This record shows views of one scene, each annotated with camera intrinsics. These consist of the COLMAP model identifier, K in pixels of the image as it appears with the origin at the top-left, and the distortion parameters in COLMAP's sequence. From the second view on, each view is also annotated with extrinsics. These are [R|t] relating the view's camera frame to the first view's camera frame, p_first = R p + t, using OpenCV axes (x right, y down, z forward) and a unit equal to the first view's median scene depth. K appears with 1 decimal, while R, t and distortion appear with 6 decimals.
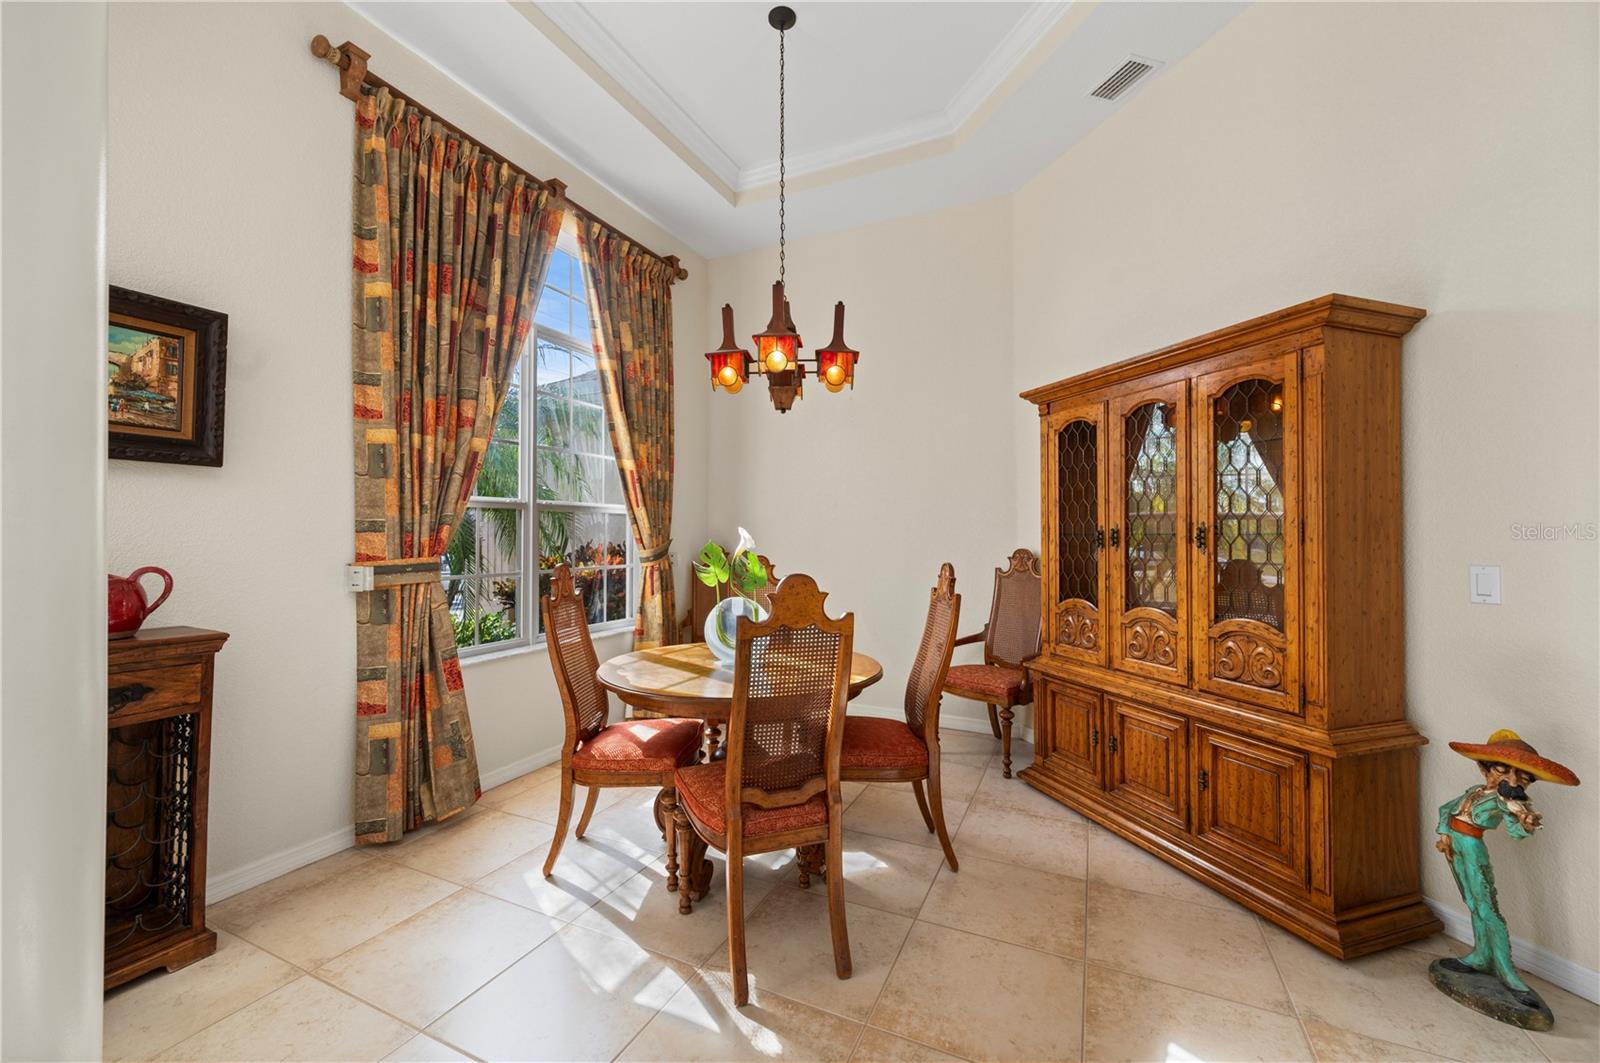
lens RADIAL K [[634.6, 0, 791.0], [0, 634.6, 524.0], [0, 0, 1]] dist [-0.002009, 0.000467]
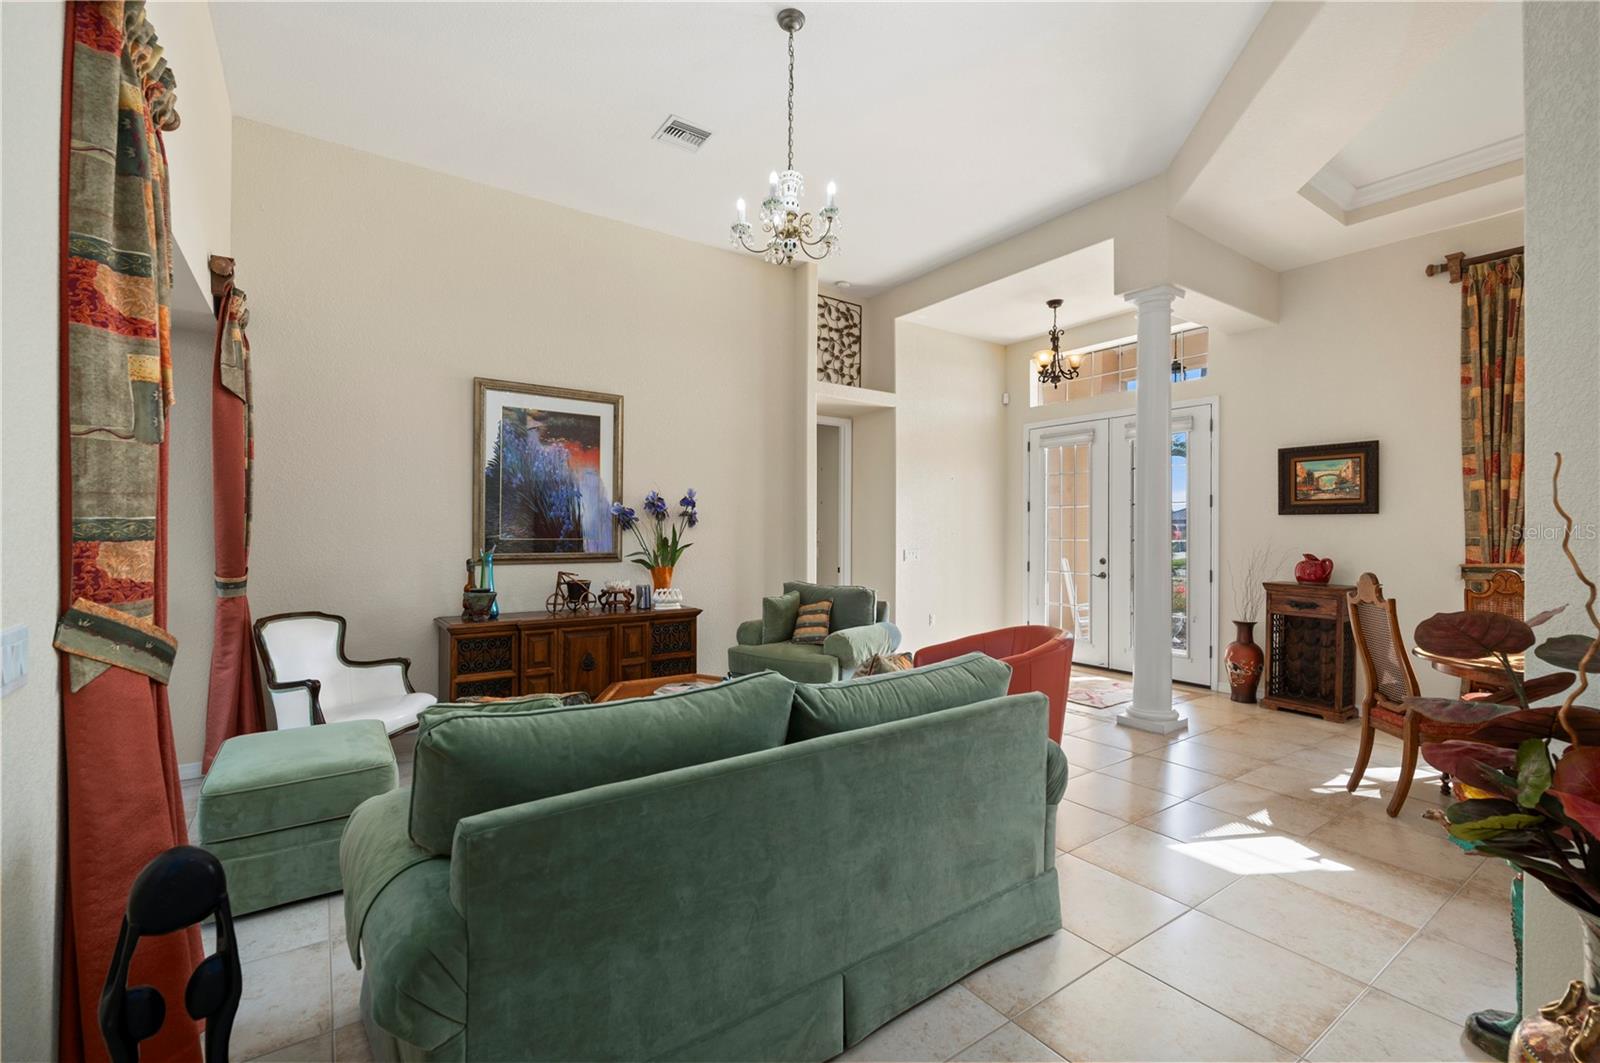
lens RADIAL K [[683.0, 0, 792.6], [0, 683.0, 528.9], [0, 0, 1]] dist [-0.001224, -0.000719]
pose [[-0.498678, -0.006663, -0.866762, 1.658447], [0.010592, 0.999849, -0.013780, -0.023974], [0.866723, -0.016052, -0.498532, 0.367092]]
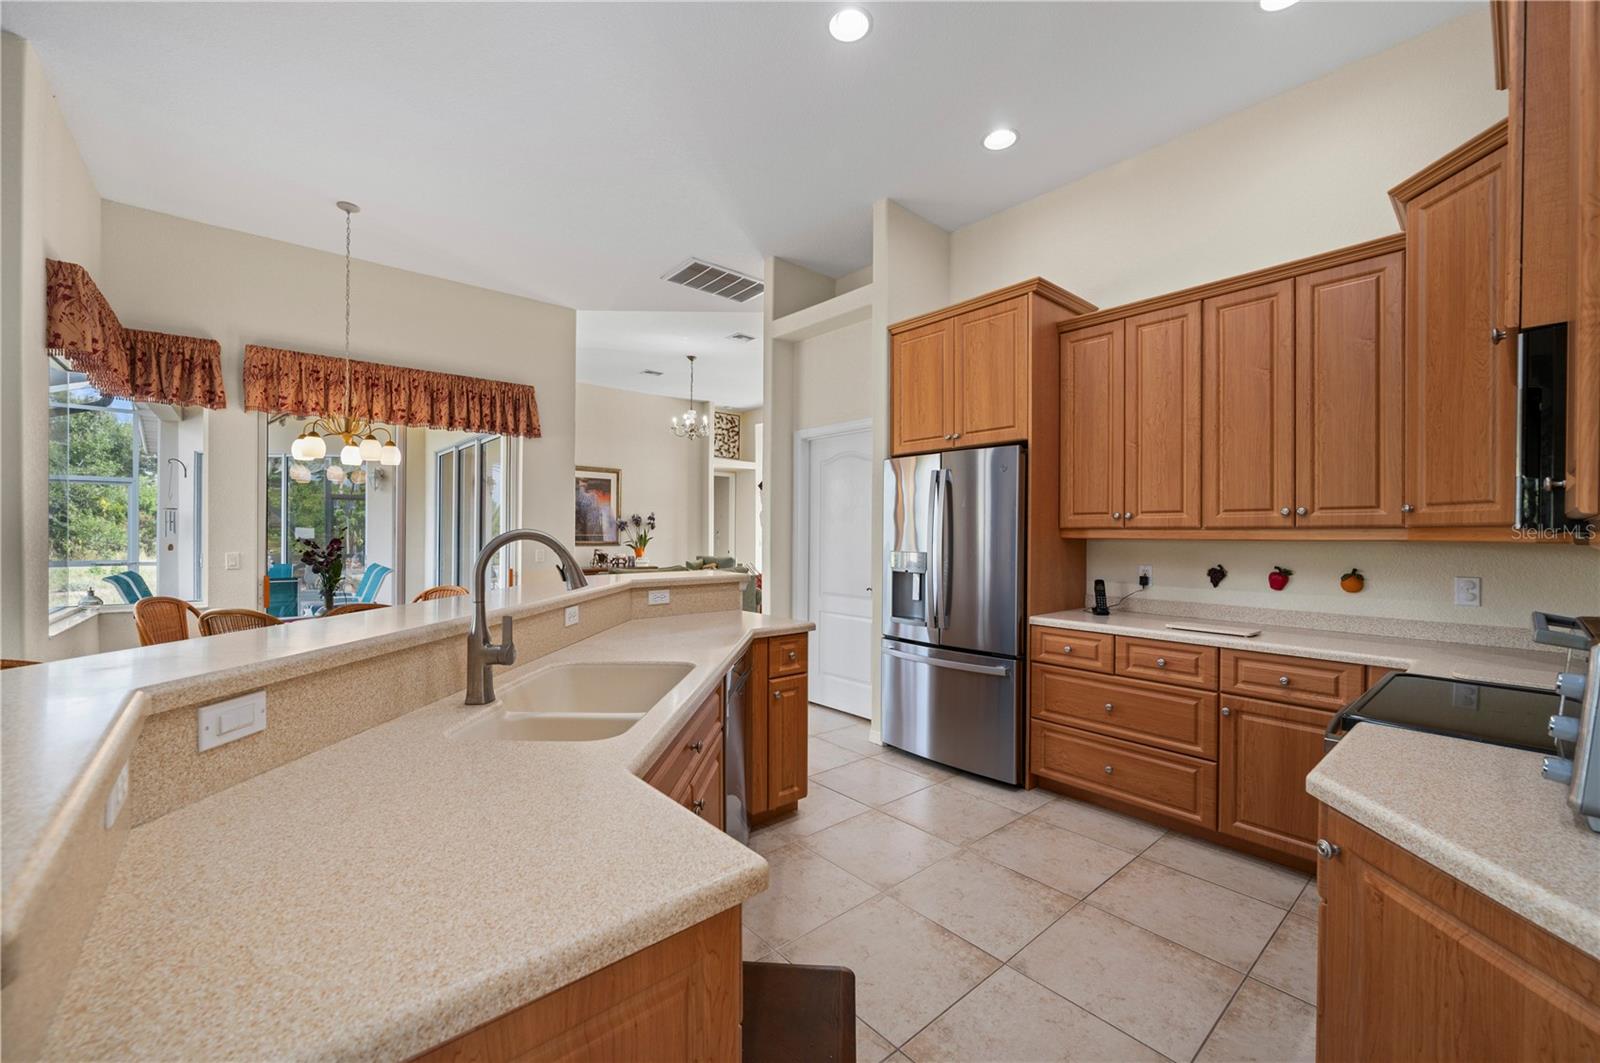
lens RADIAL K [[634.6, 0, 803.2], [0, 634.6, 534.8], [0, 0, 1]] dist [-0.002009, 0.000467]
pose [[-0.396833, -0.001374, -0.917890, 3.318567], [0.012402, 0.999900, -0.006859, 0.010188], [0.917807, -0.014105, -0.396776, 1.535265]]
